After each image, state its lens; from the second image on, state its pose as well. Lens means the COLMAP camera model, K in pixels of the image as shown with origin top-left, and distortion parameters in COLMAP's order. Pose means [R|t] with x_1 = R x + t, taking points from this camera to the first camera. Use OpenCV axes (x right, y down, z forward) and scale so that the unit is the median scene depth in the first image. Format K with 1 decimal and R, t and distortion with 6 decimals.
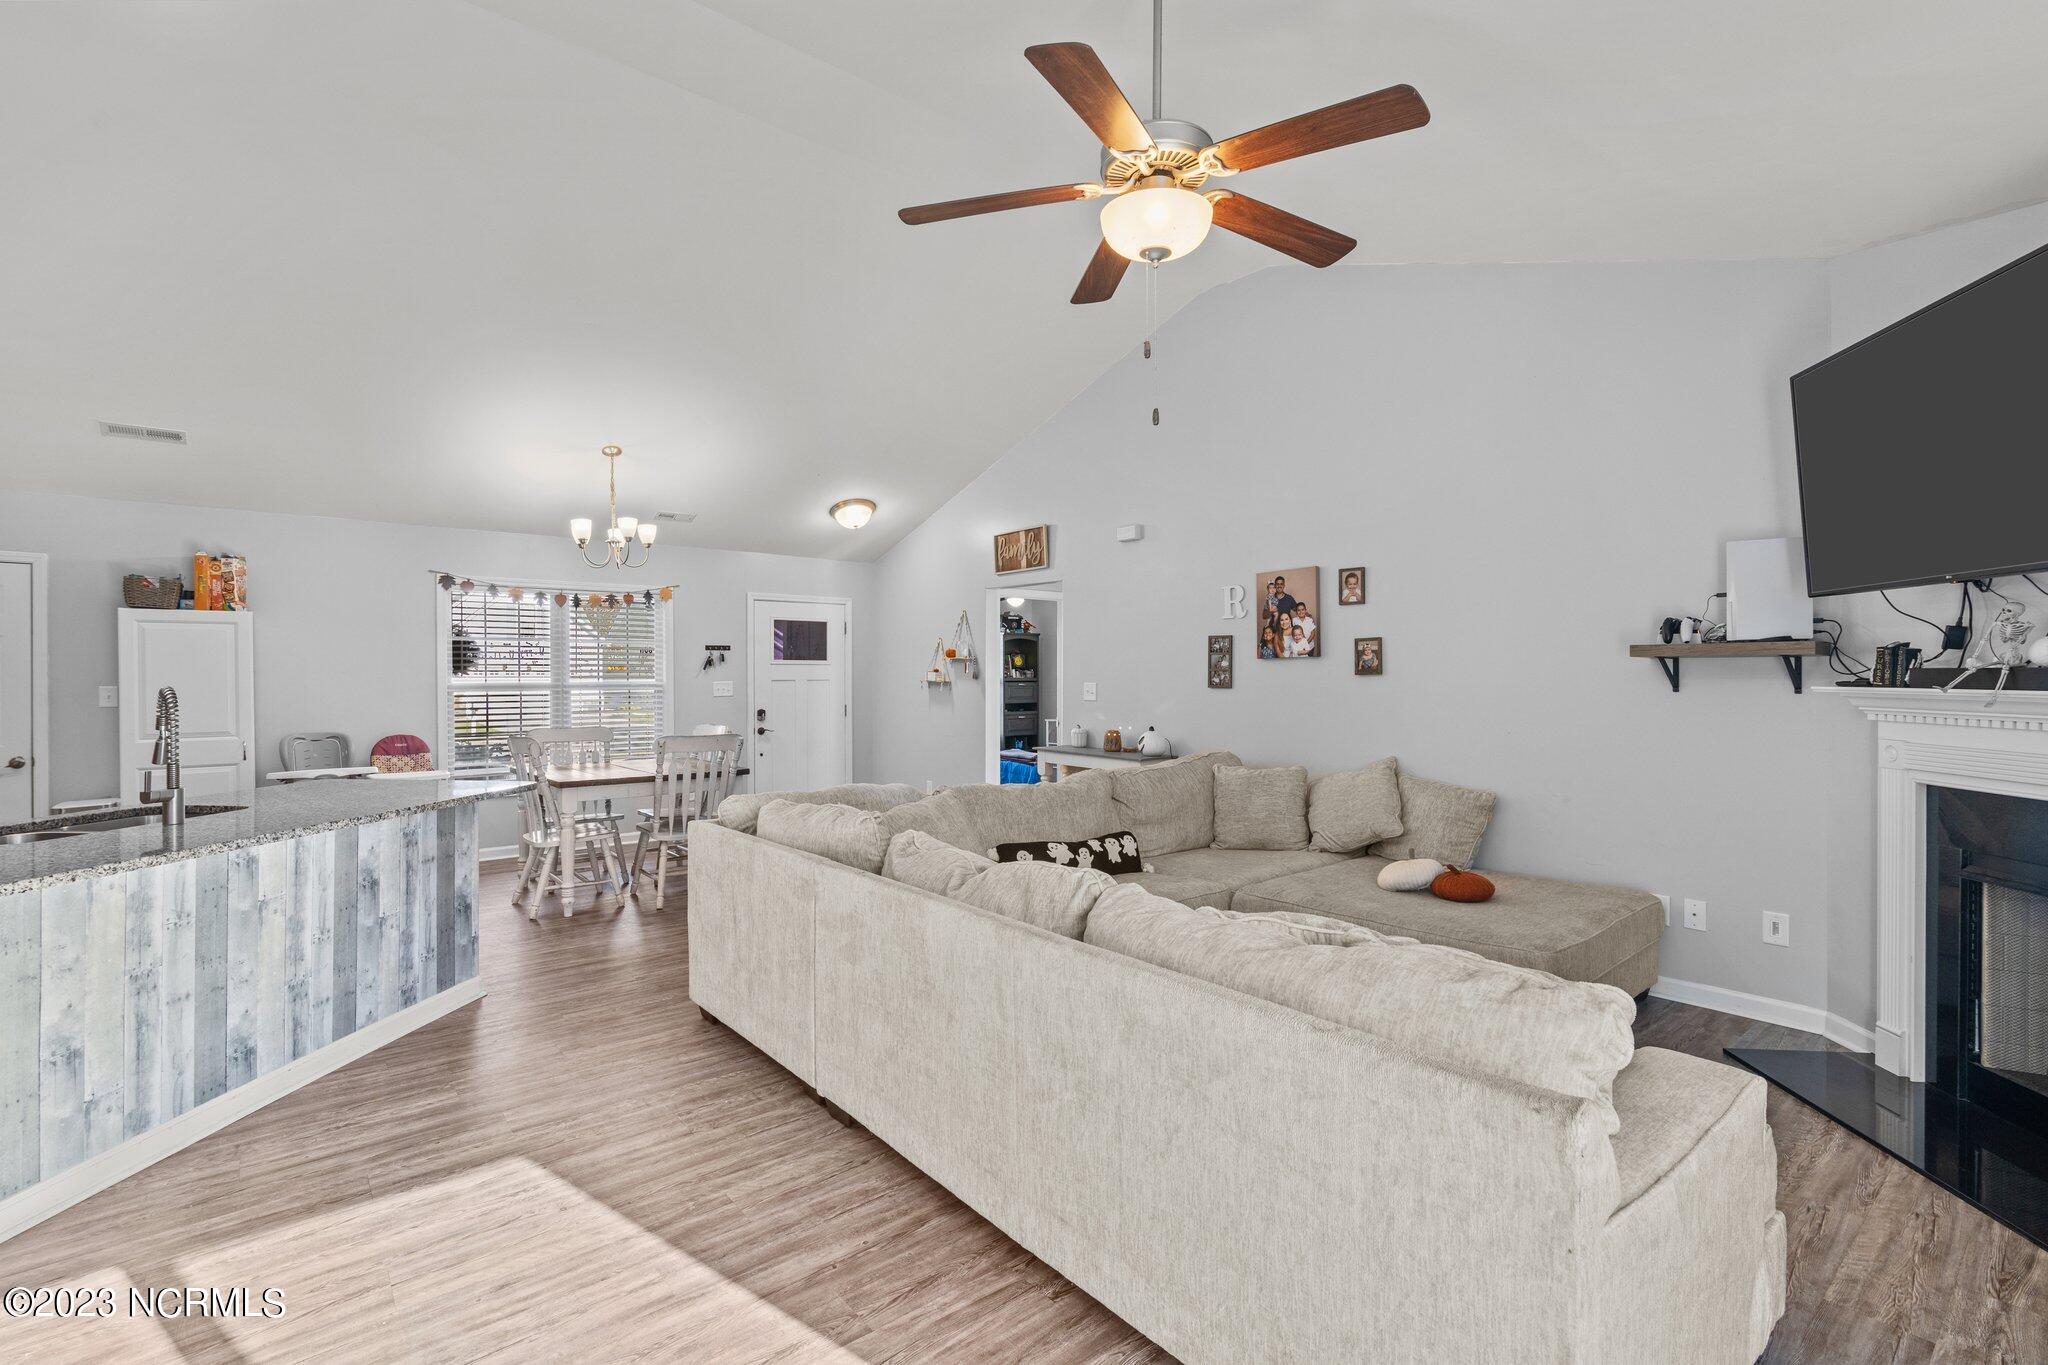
lens RADIAL K [[926.1, 0, 1013.8], [0, 926.1, 678.3], [0, 0, 1]] dist [-0.009552, 0.004733]
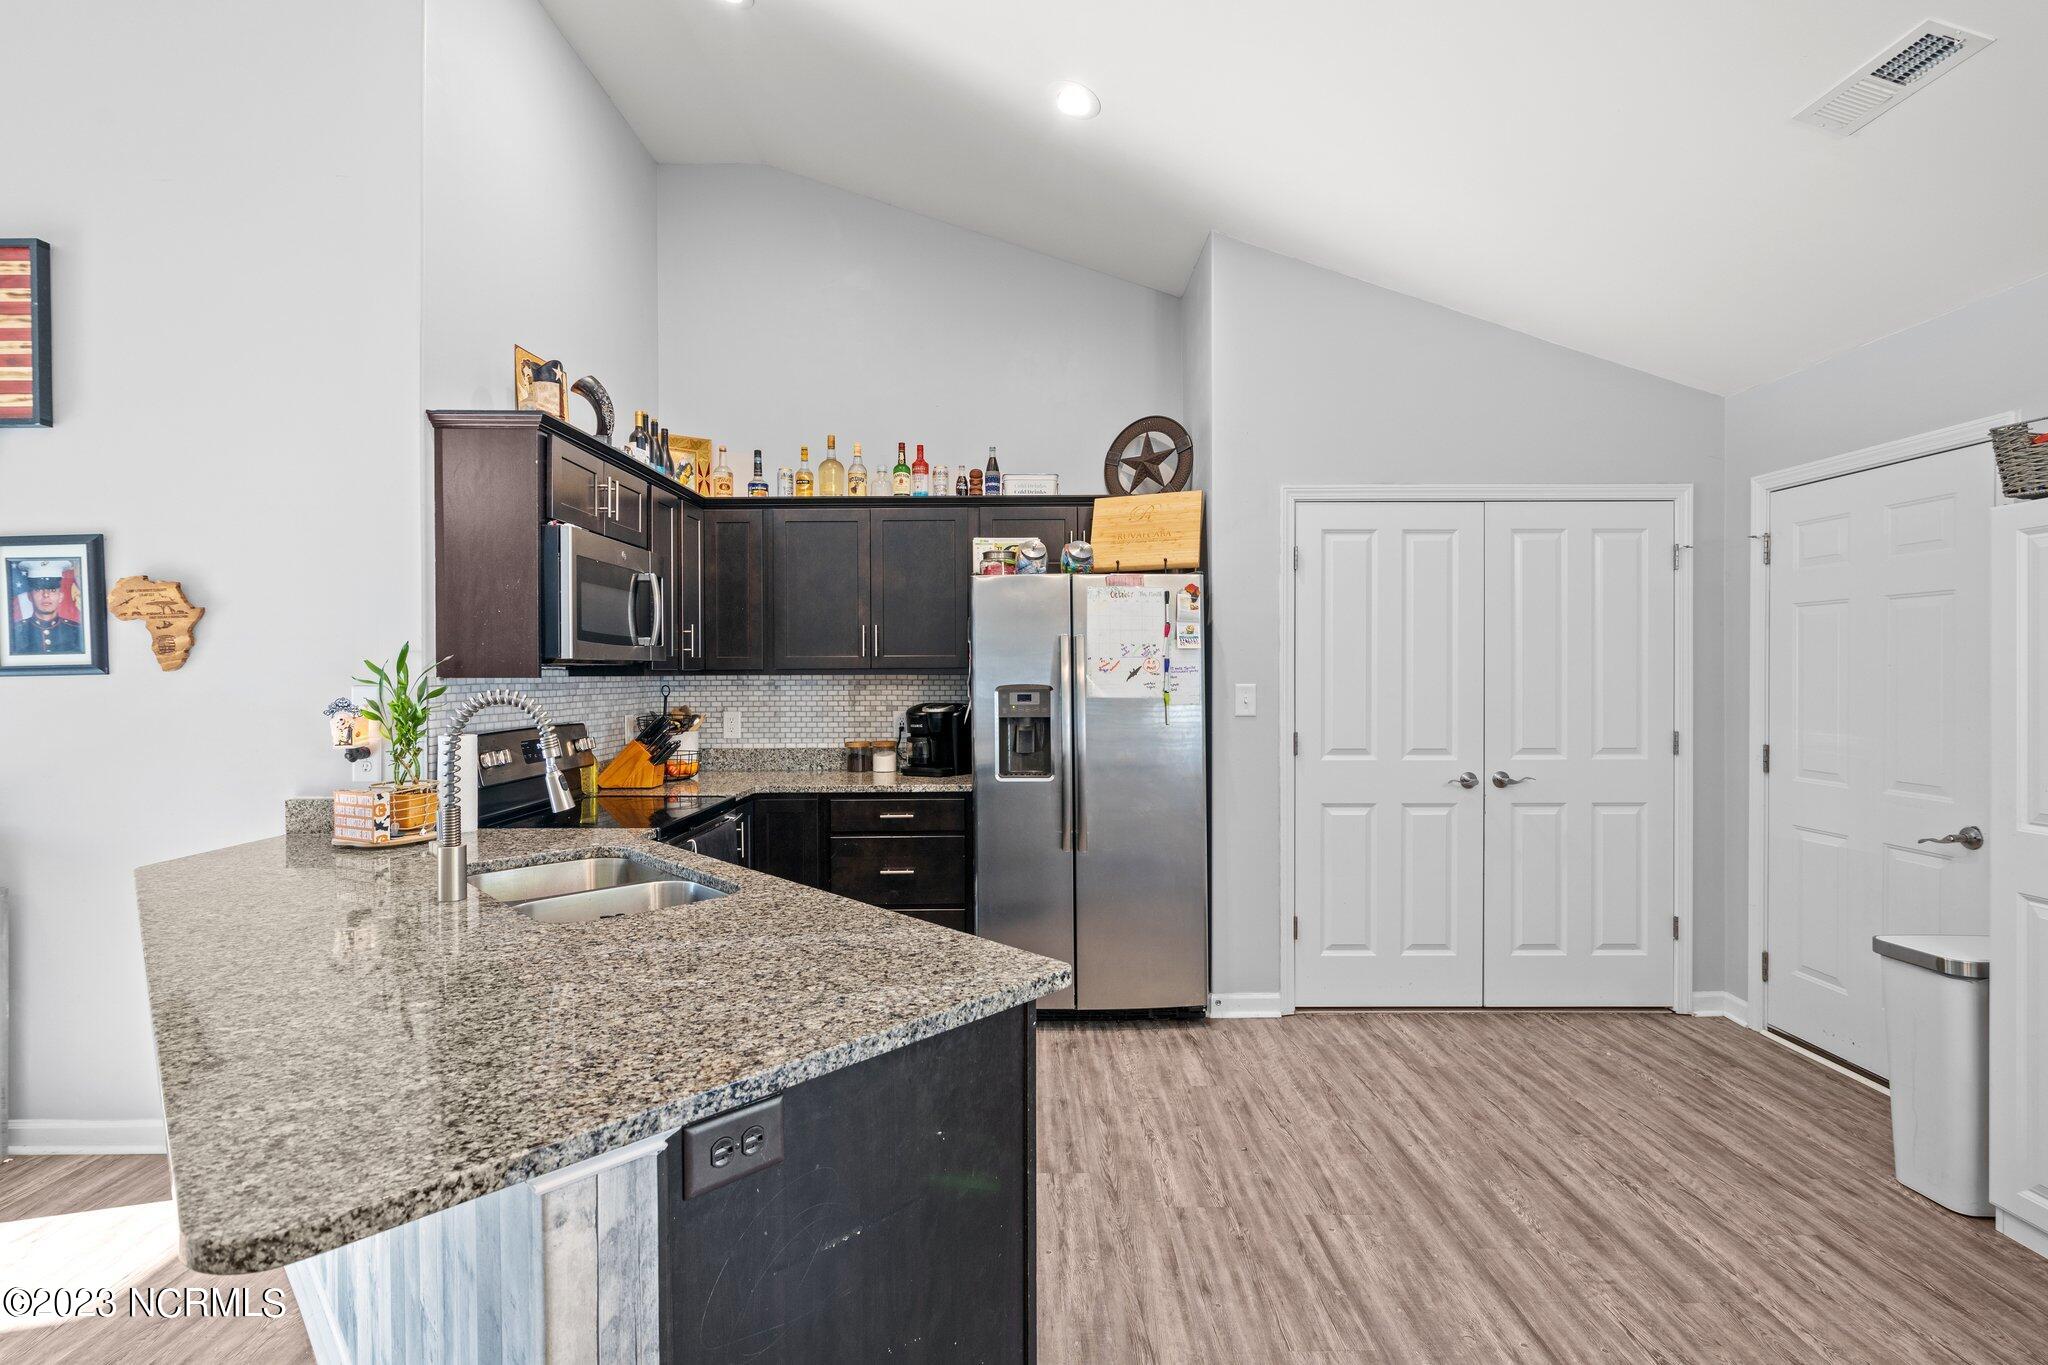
lens RADIAL K [[926.1, 0, 1013.8], [0, 926.1, 678.3], [0, 0, 1]] dist [-0.009552, 0.004733]
pose [[-0.635944, 0.009605, -0.771675, -0.360002], [0.002067, 0.999940, 0.010743, -0.002937], [0.771732, 0.005237, -0.635926, 0.936709]]
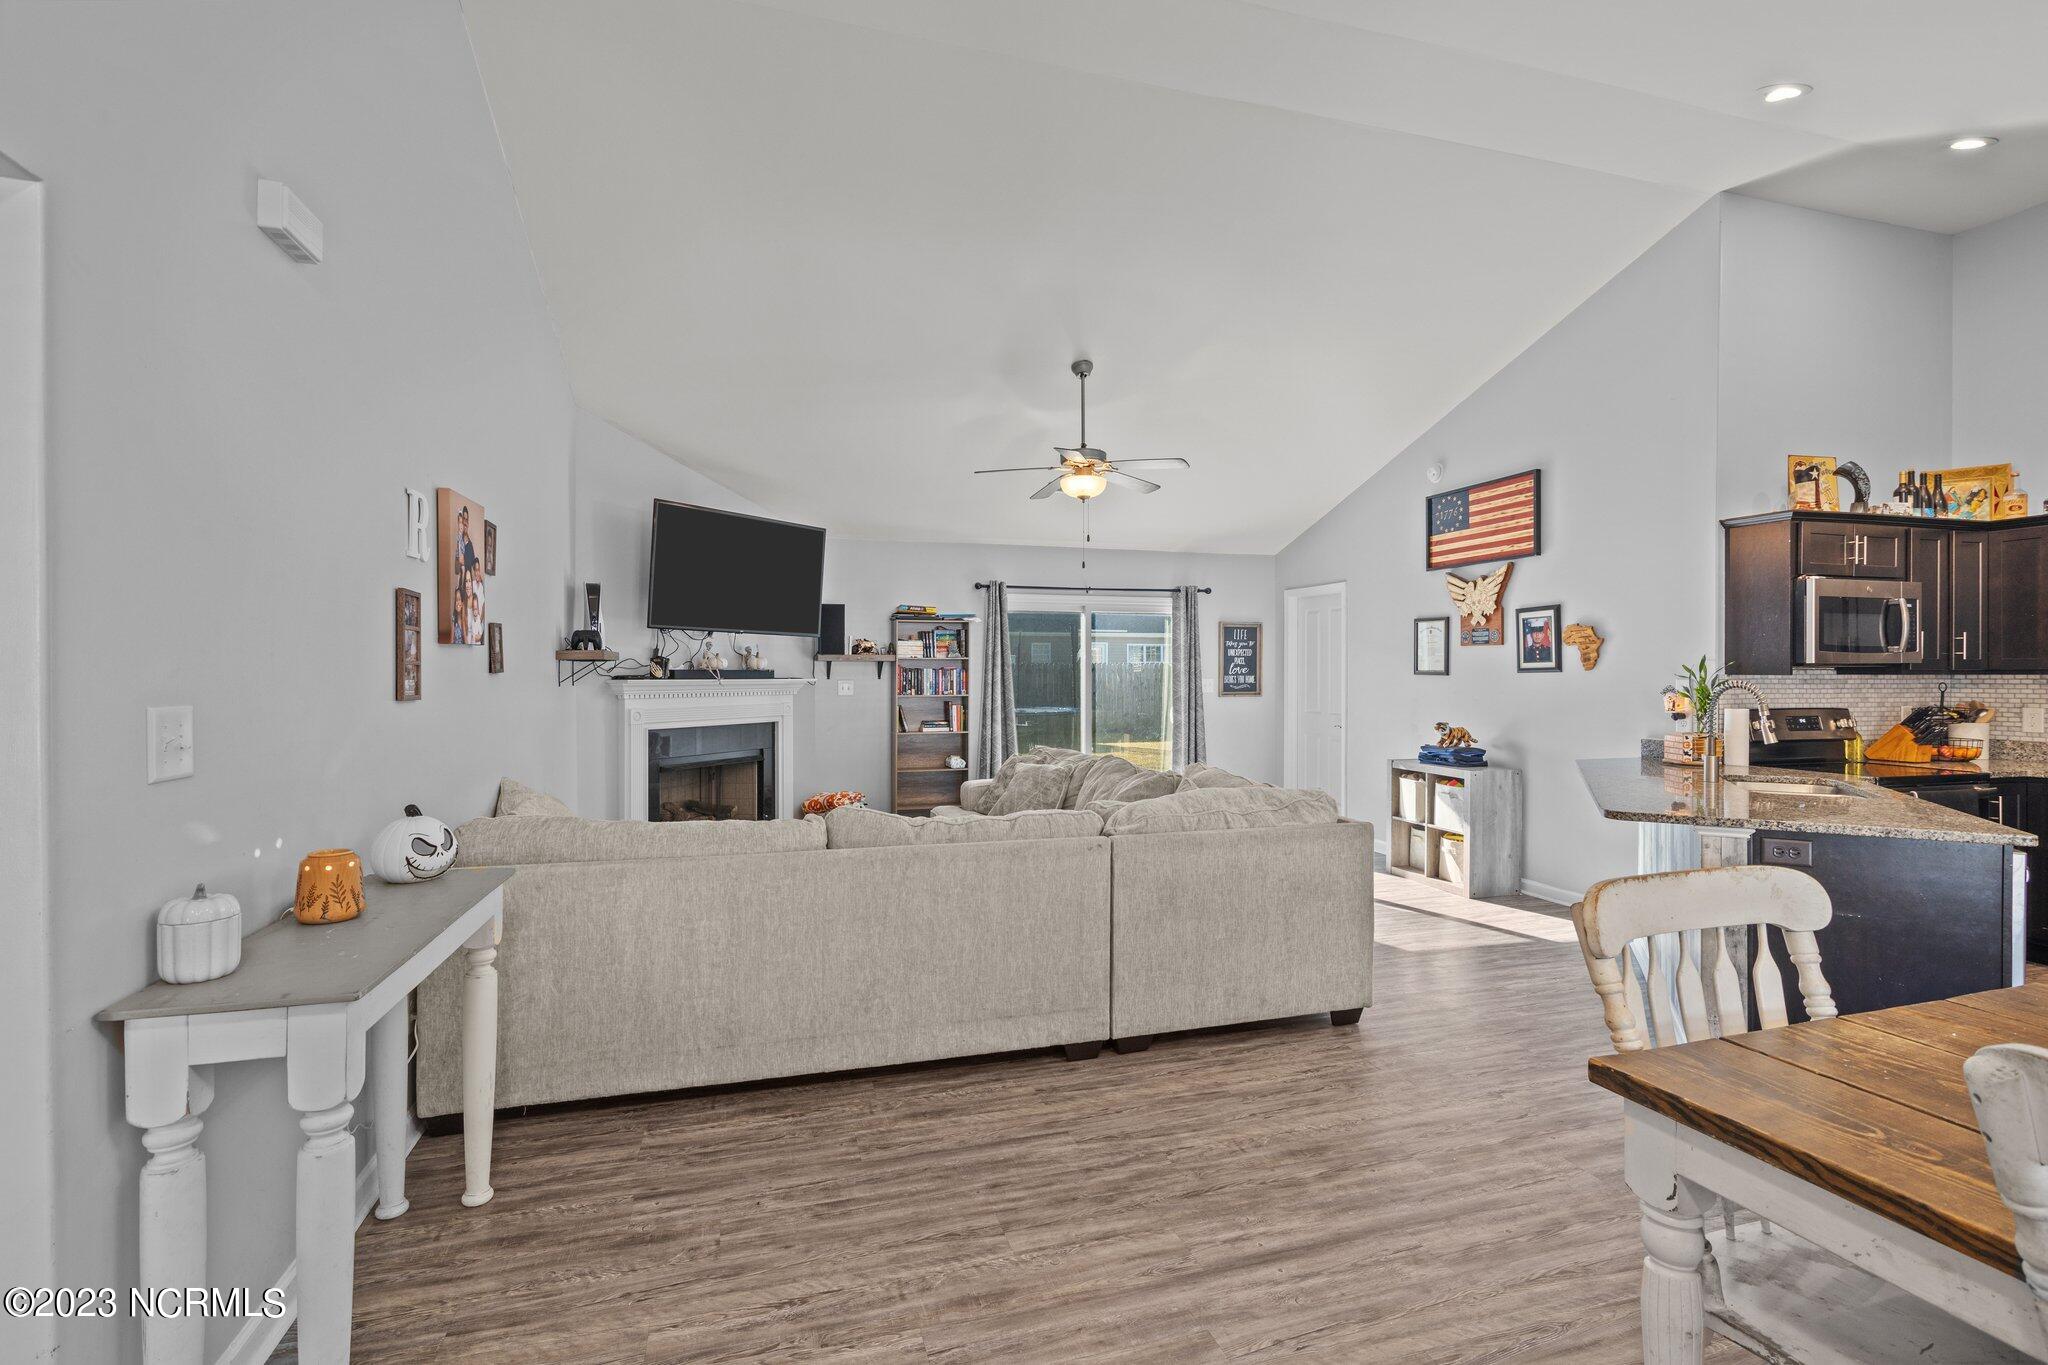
lens RADIAL K [[937.2, 0, 1009.1], [0, 937.2, 674.0], [0, 0, 1]] dist [-0.003422, 0.000299]
pose [[-0.921108, 0.001005, 0.389307, -0.270193], [0.002944, 0.999986, 0.004385, -0.004975], [-0.389297, 0.005185, -0.921098, 1.452819]]
